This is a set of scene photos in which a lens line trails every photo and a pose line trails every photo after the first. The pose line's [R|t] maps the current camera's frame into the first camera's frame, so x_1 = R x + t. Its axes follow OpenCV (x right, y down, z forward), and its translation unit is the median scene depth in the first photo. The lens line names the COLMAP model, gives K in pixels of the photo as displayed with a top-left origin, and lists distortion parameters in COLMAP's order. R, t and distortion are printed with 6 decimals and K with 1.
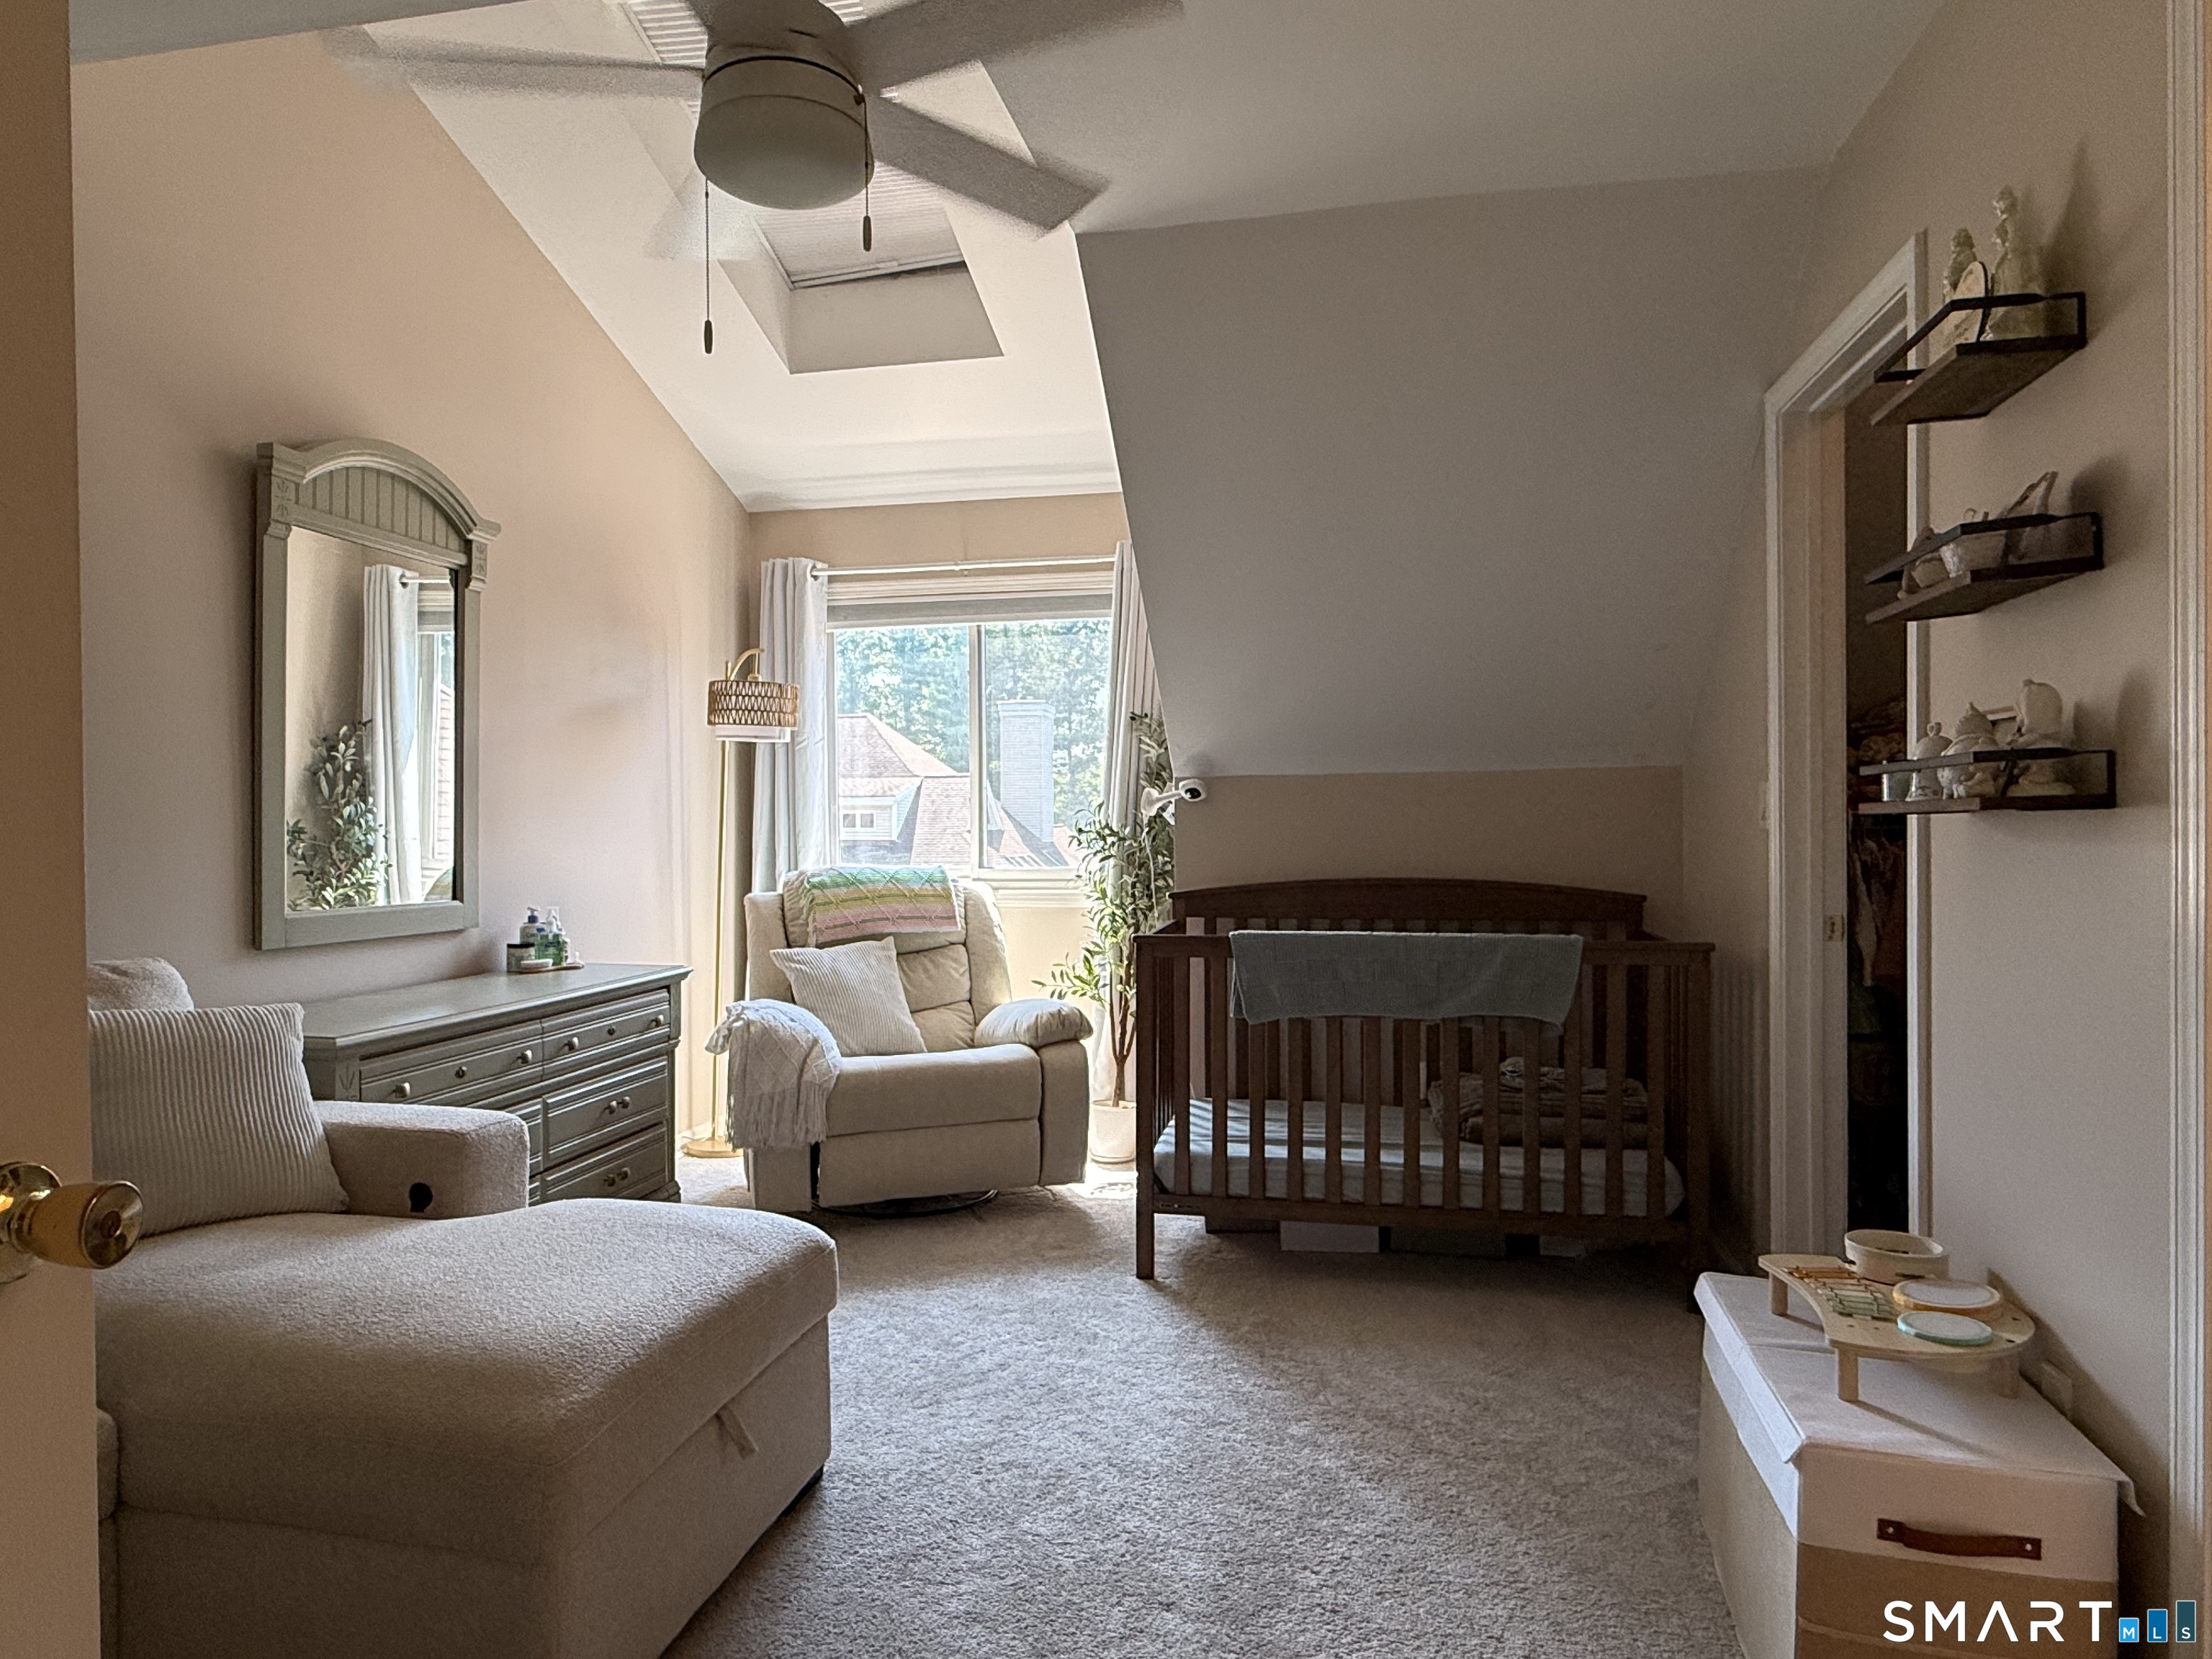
lens RADIAL K [[1343.0, 0, 1104.6], [0, 1343.0, 829.5], [0, 0, 1]] dist [-0.001777, -0.000955]
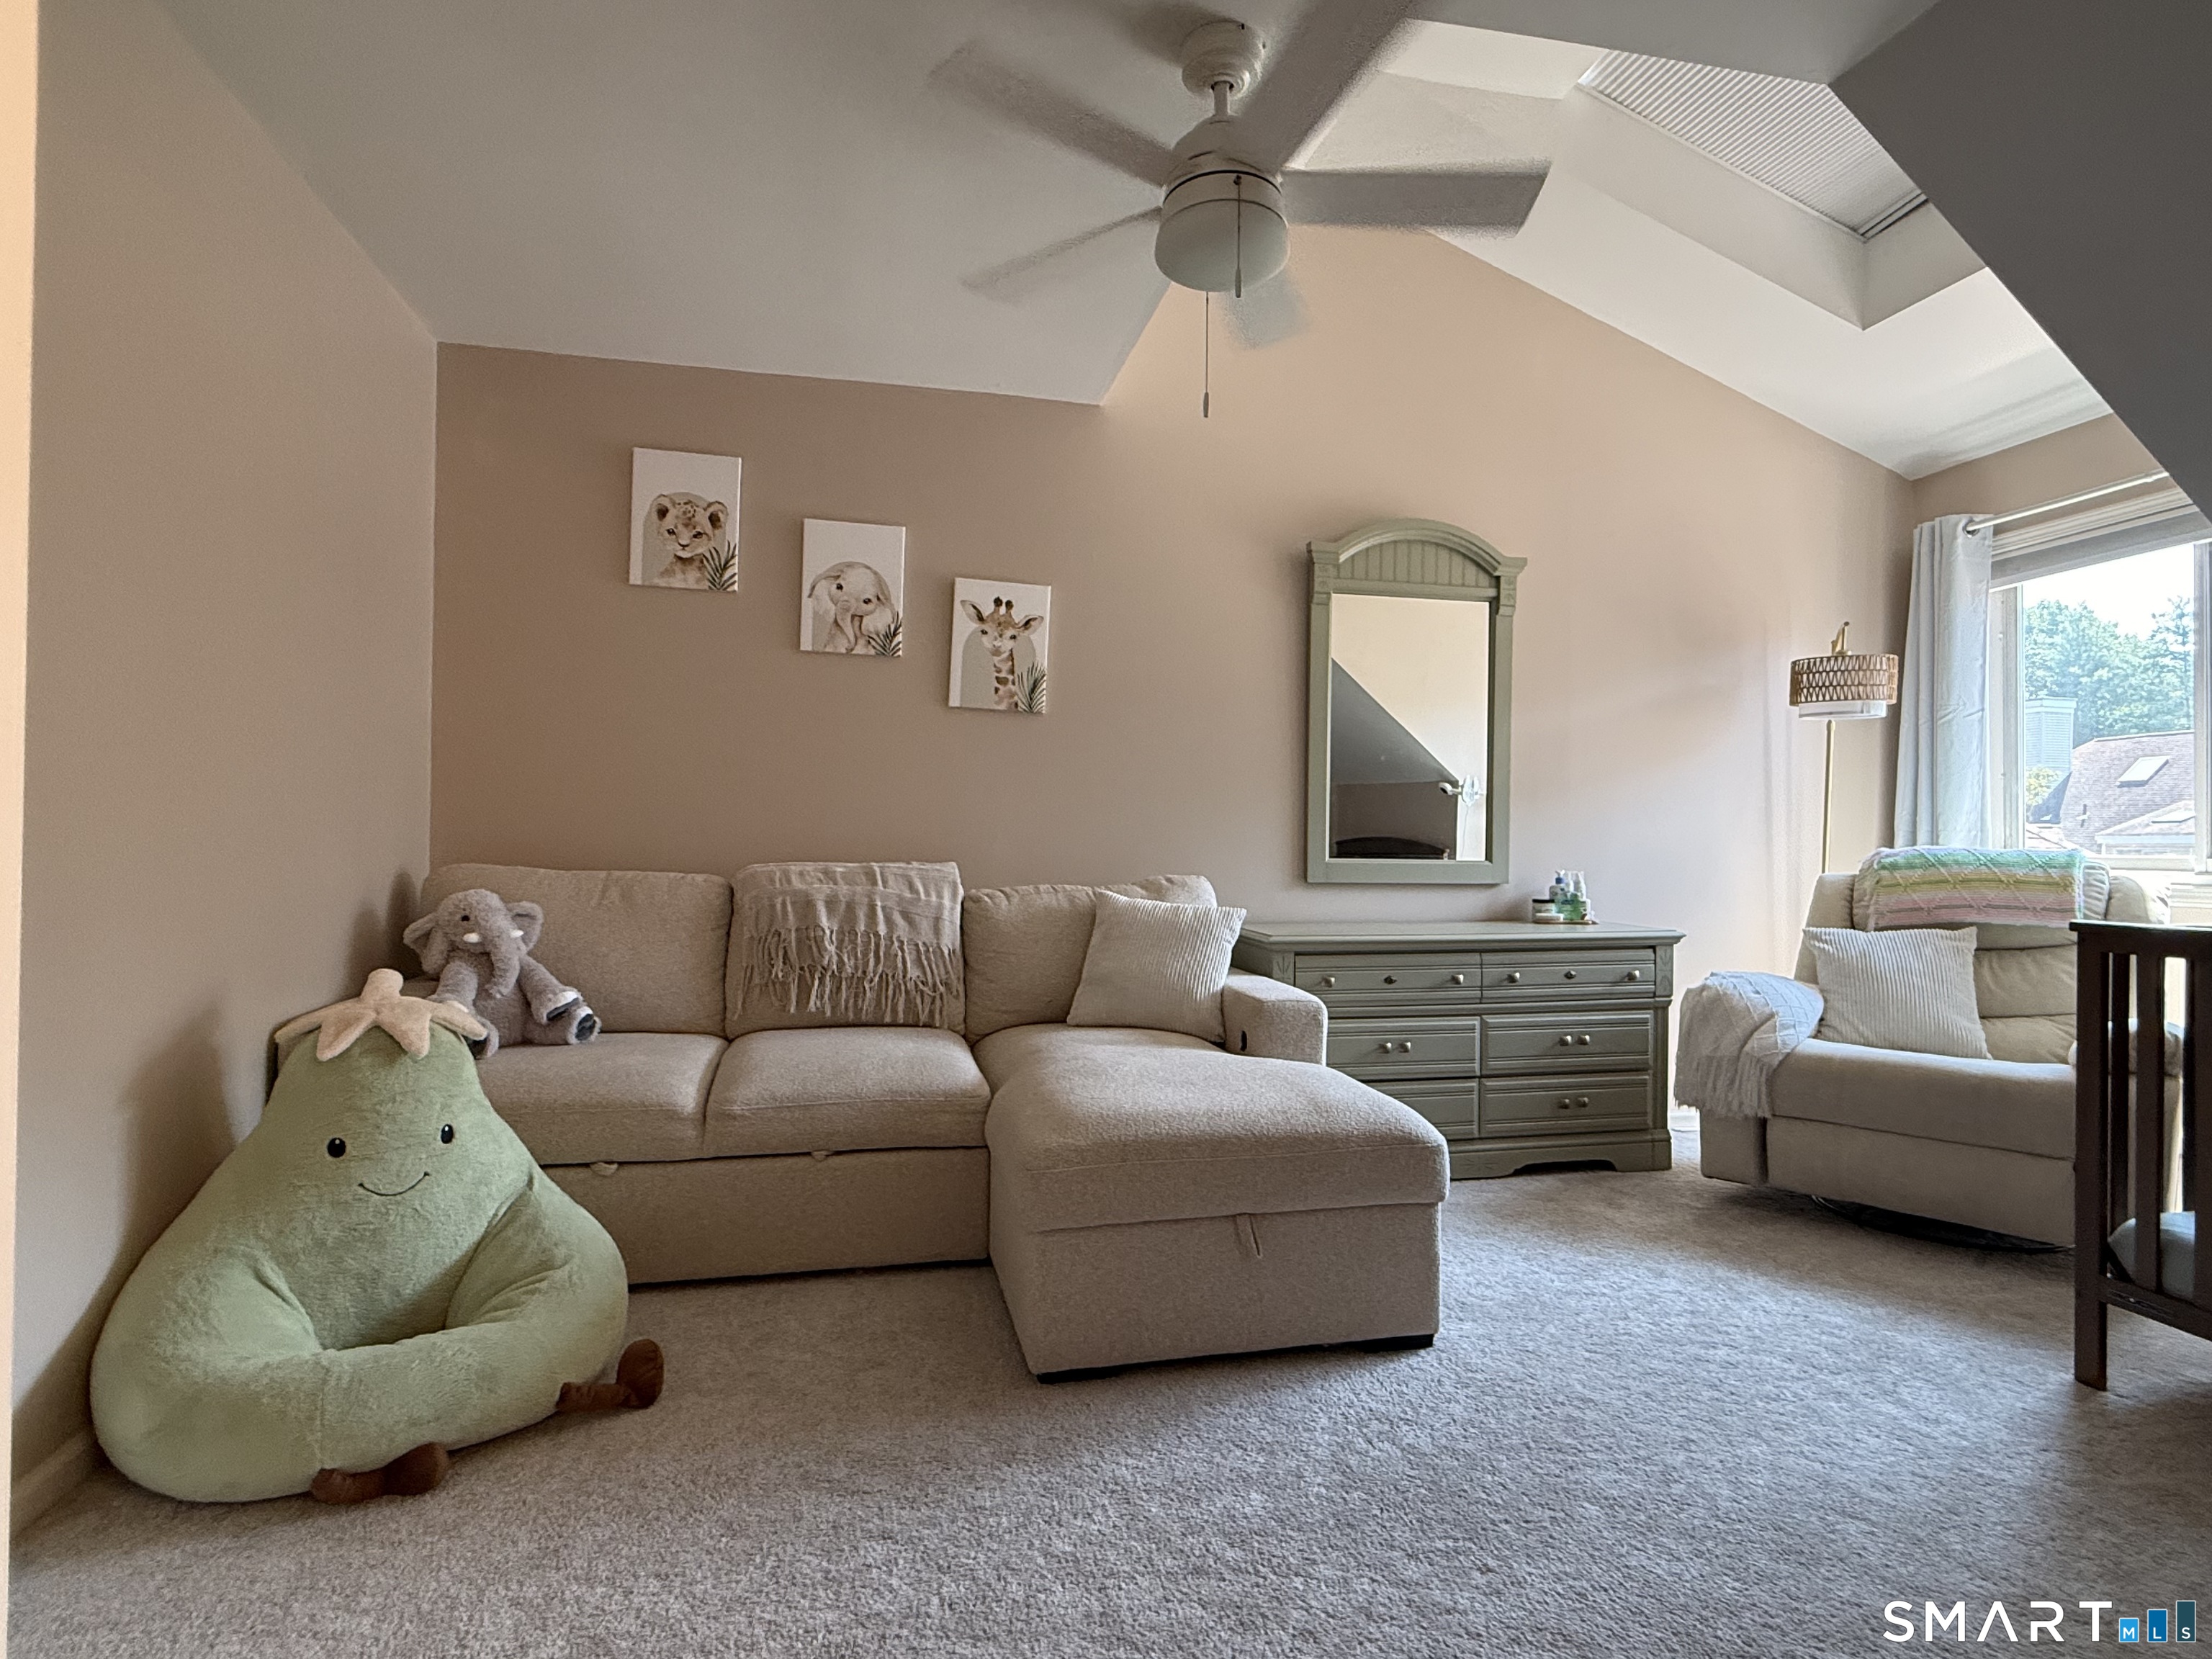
lens RADIAL K [[1155.4, 0, 1106.2], [0, 1155.4, 825.1], [0, 0, 1]] dist [-0.001153, -0.001398]
pose [[0.411738, -0.006004, -0.911282, 0.353755], [-0.011146, 0.999870, -0.011624, 0.034795], [0.911234, 0.014943, 0.411618, 0.214582]]
